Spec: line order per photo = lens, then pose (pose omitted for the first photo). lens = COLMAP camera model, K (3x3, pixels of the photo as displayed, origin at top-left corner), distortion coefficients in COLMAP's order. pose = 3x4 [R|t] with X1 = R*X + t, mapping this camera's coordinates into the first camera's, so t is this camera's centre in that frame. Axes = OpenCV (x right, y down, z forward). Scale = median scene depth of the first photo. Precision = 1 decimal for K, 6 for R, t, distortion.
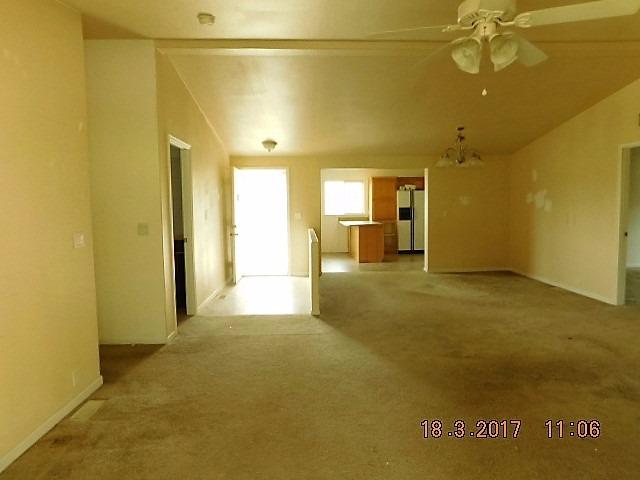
lens RADIAL K [[424.7, 0, 320.3], [0, 424.7, 240.8], [0, 0, 1]] dist [-0.026697, 0.011473]
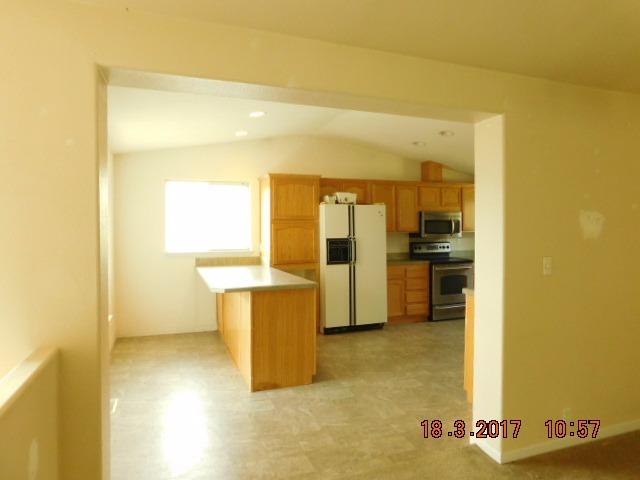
lens RADIAL K [[424.7, 0, 320.1], [0, 424.7, 238.2], [0, 0, 1]] dist [-0.026697, 0.011473]
pose [[0.949906, 0.002893, 0.312521, 0.027950], [0.017266, 0.997944, -0.061718, -0.048614], [-0.312057, 0.064022, 0.947904, 0.541170]]
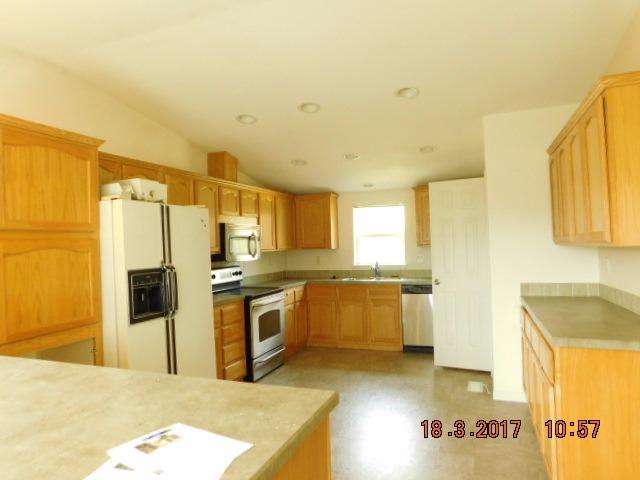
lens RADIAL K [[424.7, 0, 317.8], [0, 424.7, 238.8], [0, 0, 1]] dist [-0.026697, 0.011473]
pose [[0.402936, 0.016107, 0.915086, 0.016145], [0.102155, 0.992806, -0.062457, -0.069846], [-0.909509, 0.118647, 0.398392, 0.805746]]
